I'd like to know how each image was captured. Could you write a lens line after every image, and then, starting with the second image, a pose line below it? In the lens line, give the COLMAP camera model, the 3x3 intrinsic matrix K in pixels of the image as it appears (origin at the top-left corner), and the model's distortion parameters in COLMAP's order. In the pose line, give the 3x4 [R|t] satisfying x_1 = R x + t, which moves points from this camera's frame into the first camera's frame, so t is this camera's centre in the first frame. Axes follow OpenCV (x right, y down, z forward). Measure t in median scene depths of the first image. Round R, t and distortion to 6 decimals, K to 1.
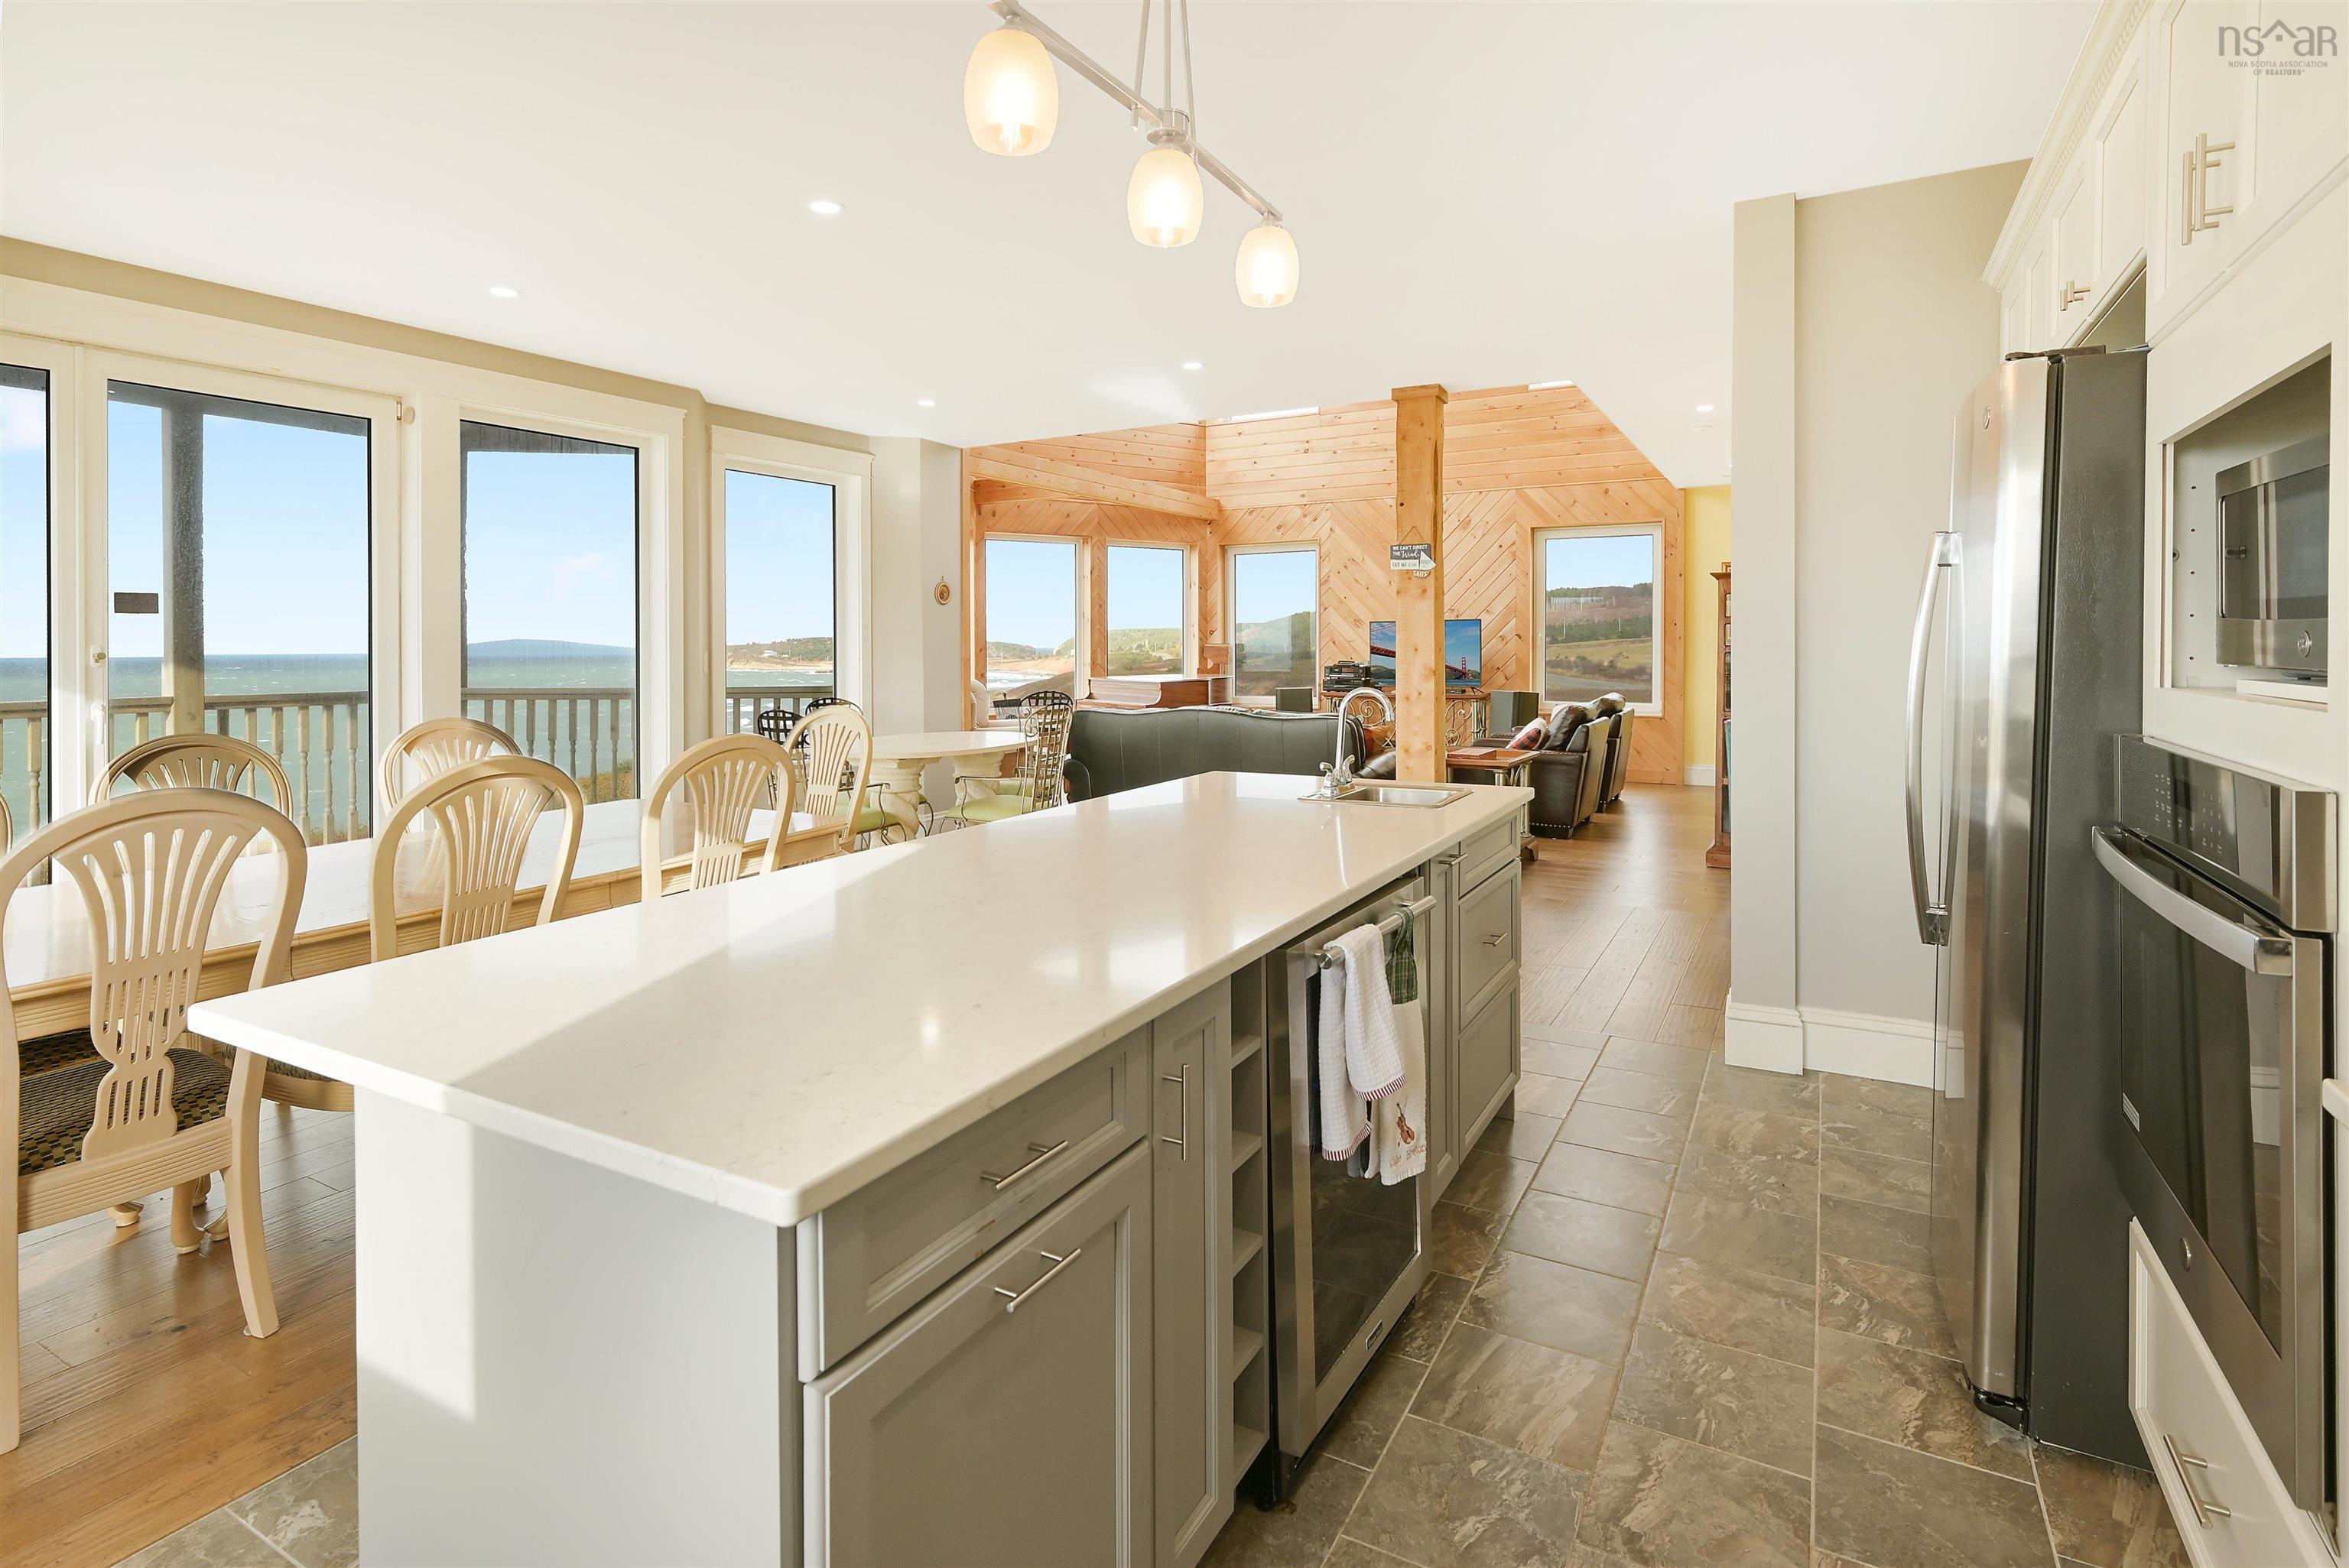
lens RADIAL K [[1160.6, 0, 1178.5], [0, 1160.6, 661.8], [0, 0, 1]] dist [-0.000275, 0.000015]
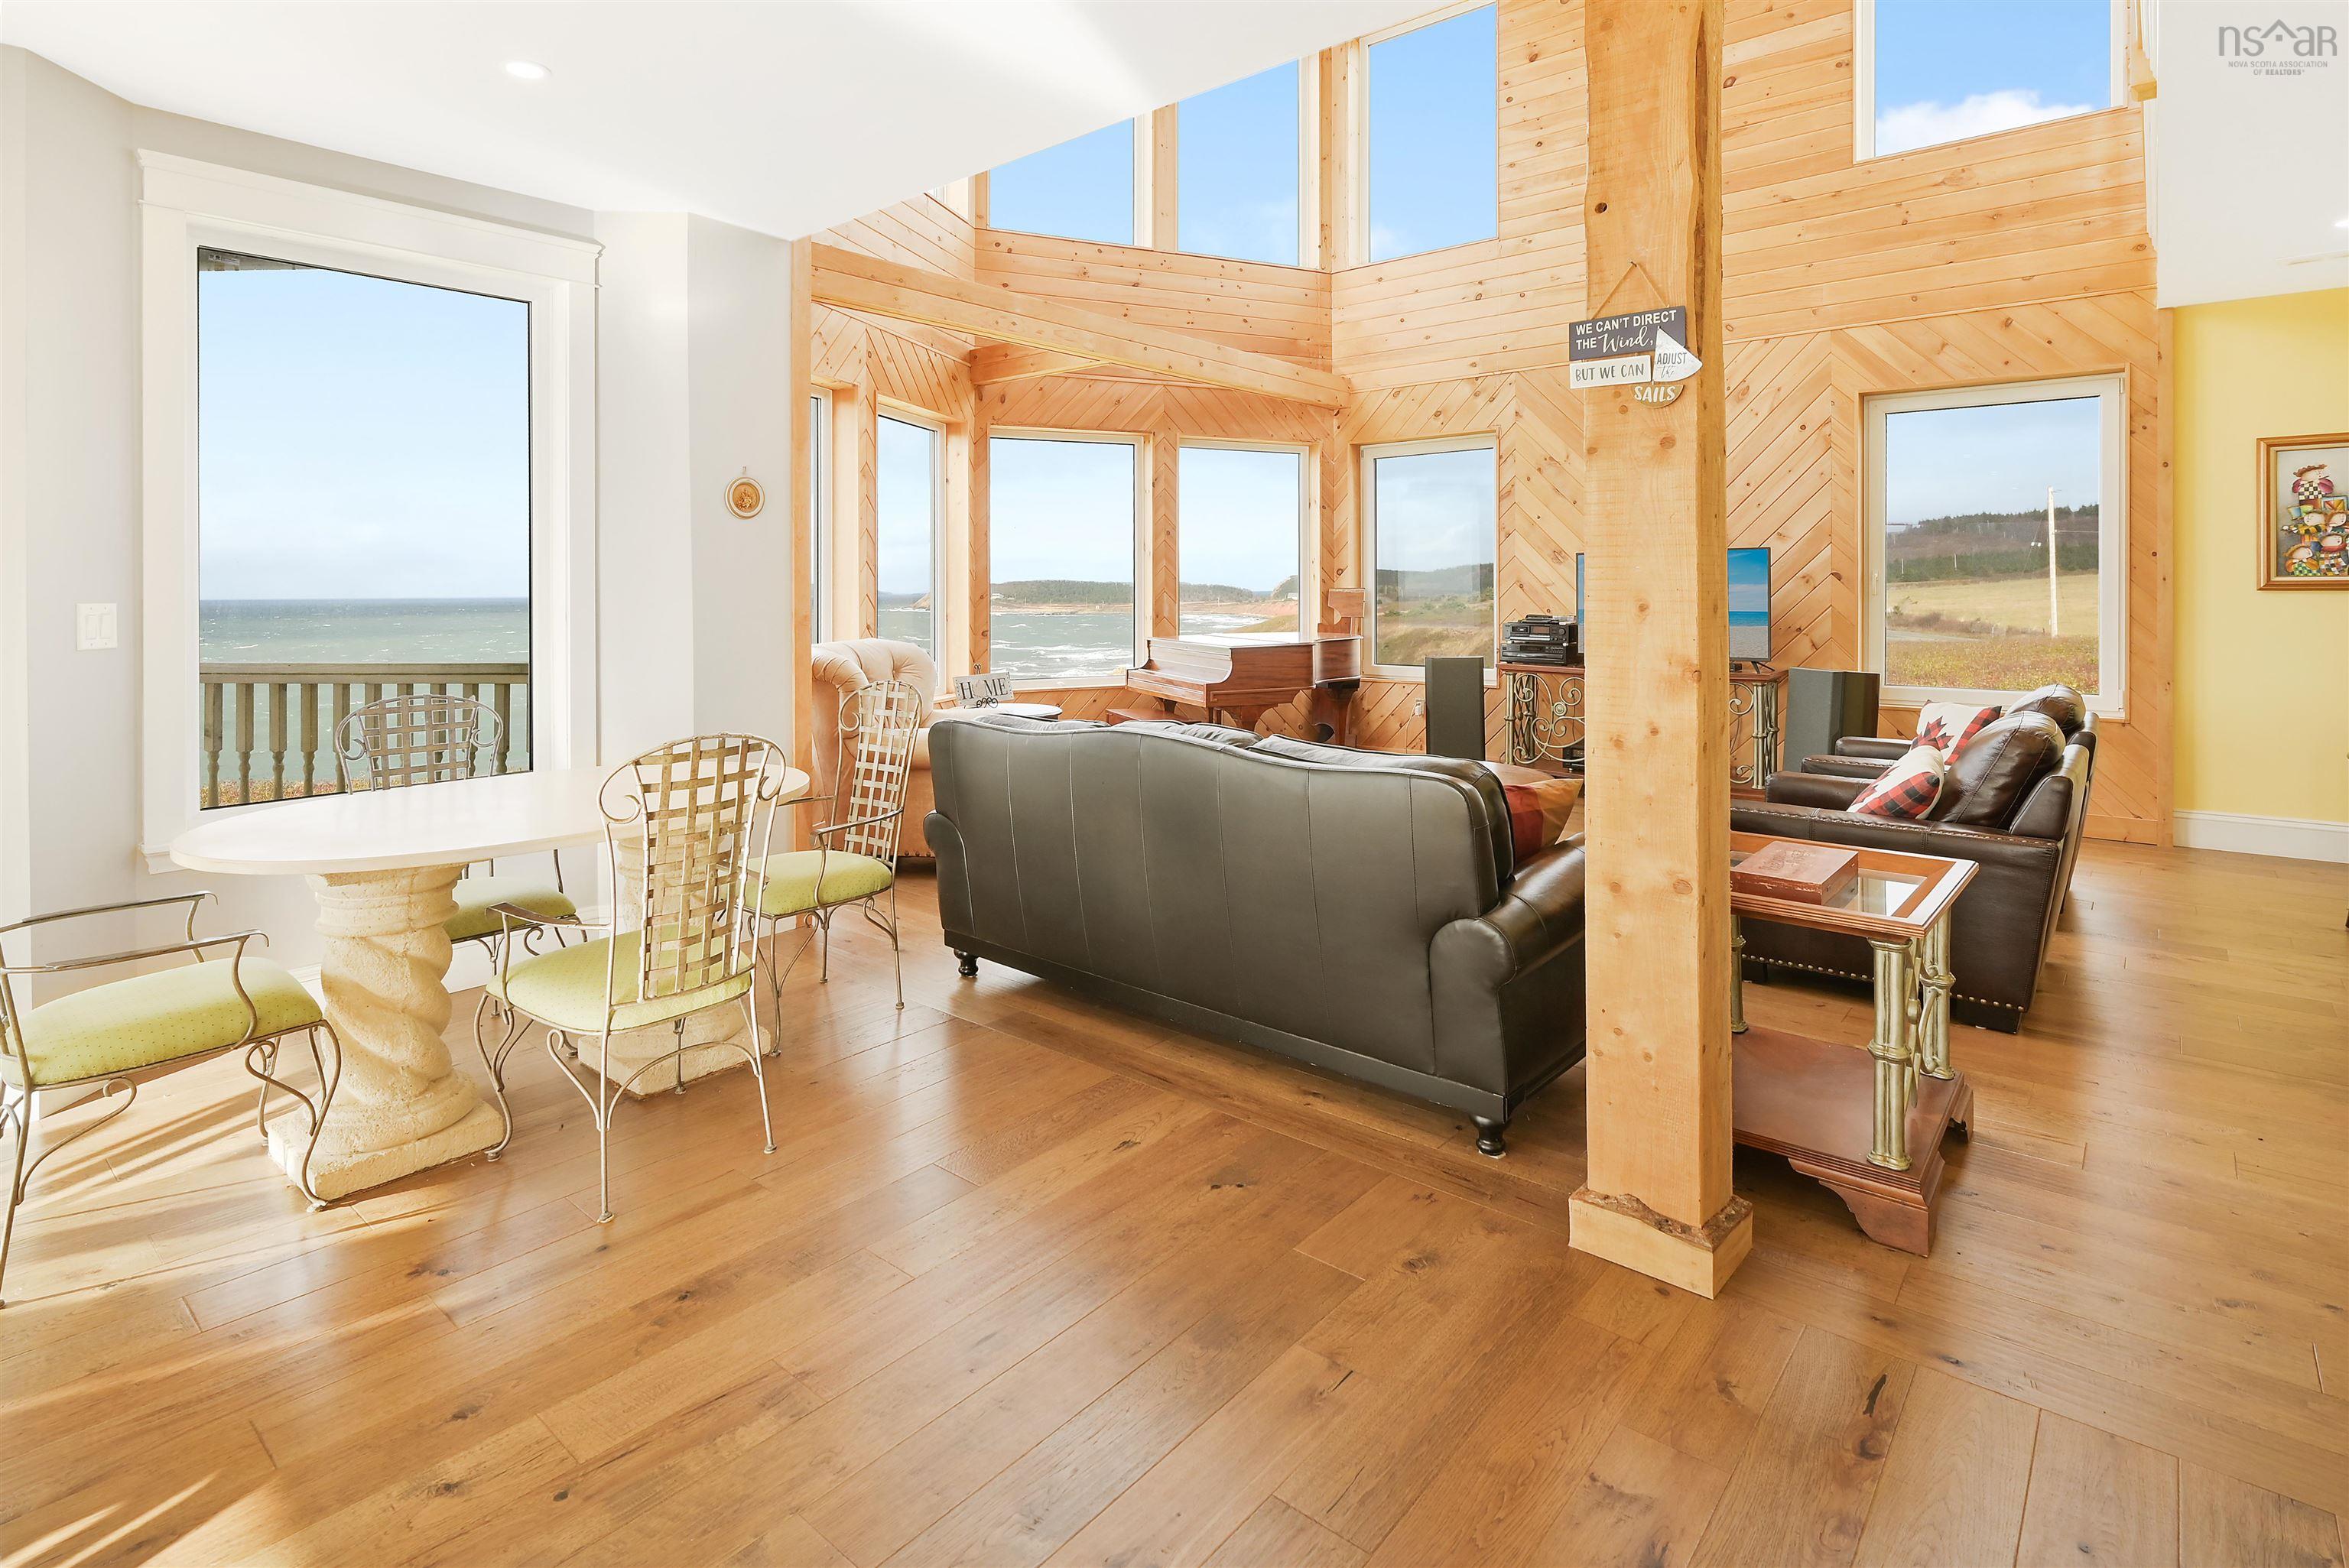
lens RADIAL K [[1158.6, 0, 1167.5], [0, 1158.6, 591.8], [0, 0, 1]] dist [0.000132, 0.000233]
pose [[0.980051, 0.001811, -0.198737, 0.073656], [-0.004111, 0.999929, -0.011158, -0.005915], [0.198703, 0.011752, 0.979989, 0.346363]]
